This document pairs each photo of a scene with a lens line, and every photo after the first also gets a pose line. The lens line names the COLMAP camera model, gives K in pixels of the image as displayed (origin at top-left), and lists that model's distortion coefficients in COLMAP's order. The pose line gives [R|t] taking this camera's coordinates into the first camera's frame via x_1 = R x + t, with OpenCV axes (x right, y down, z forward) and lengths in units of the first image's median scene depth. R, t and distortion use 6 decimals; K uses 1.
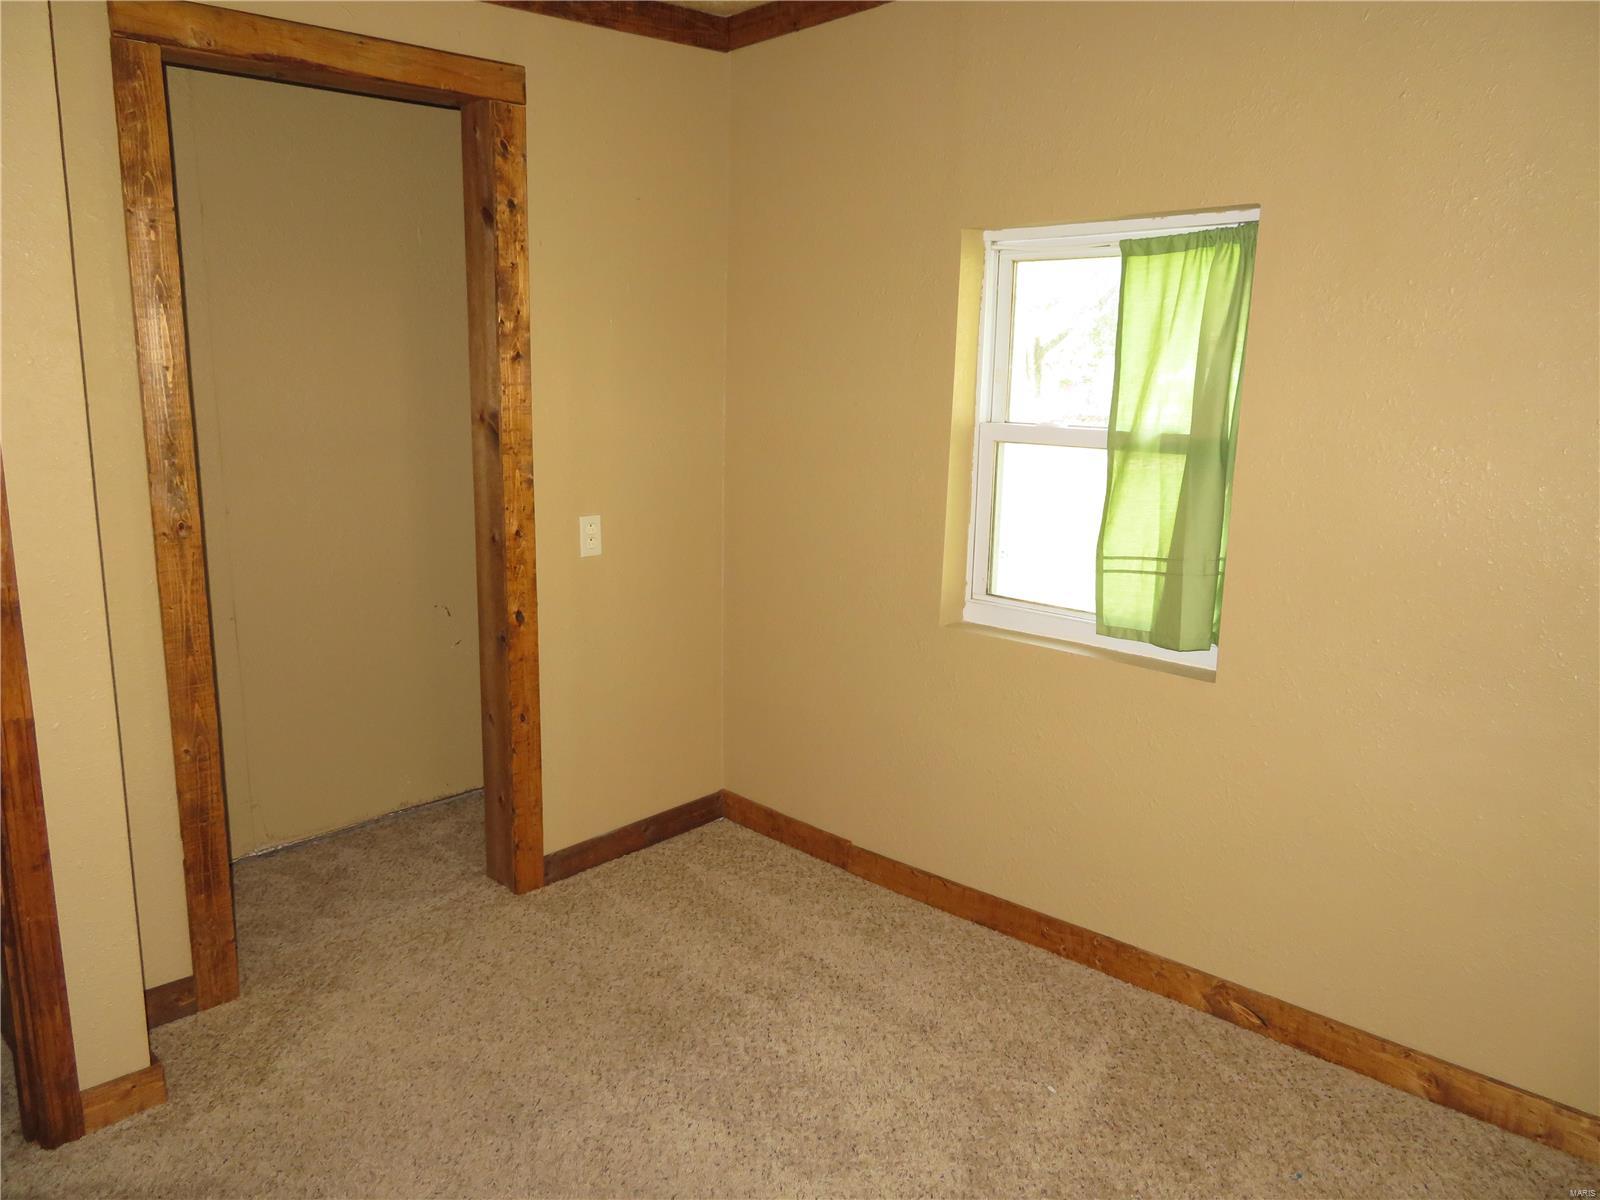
lens RADIAL K [[1145.7, 0, 800.0], [0, 1145.7, 600.0], [0, 0, 1]] dist [-0.009132, 0.001141]
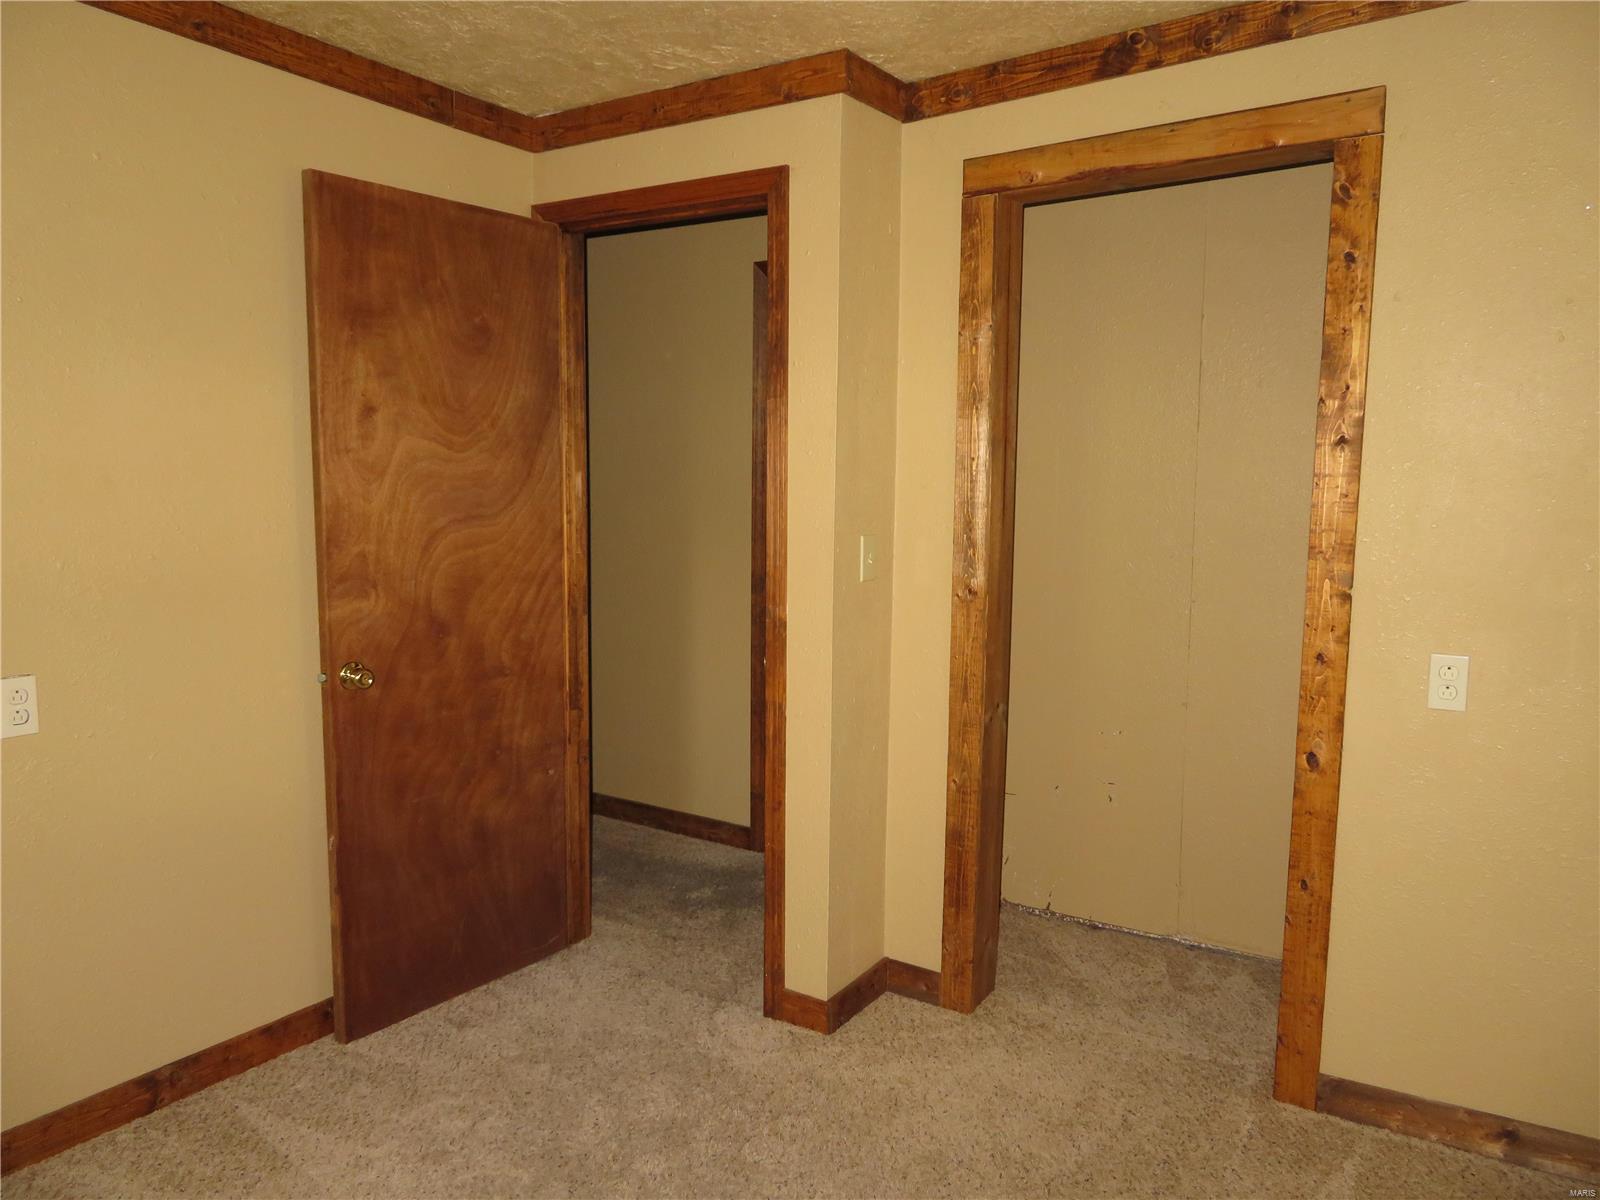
lens RADIAL K [[1145.7, 0, 800.0], [0, 1145.7, 600.0], [0, 0, 1]] dist [-0.009132, 0.001141]
pose [[0.201254, 0.098298, -0.974595, 0.479789], [-0.198258, 0.978447, 0.057746, -0.073976], [0.959266, 0.181599, 0.216404, 0.479688]]
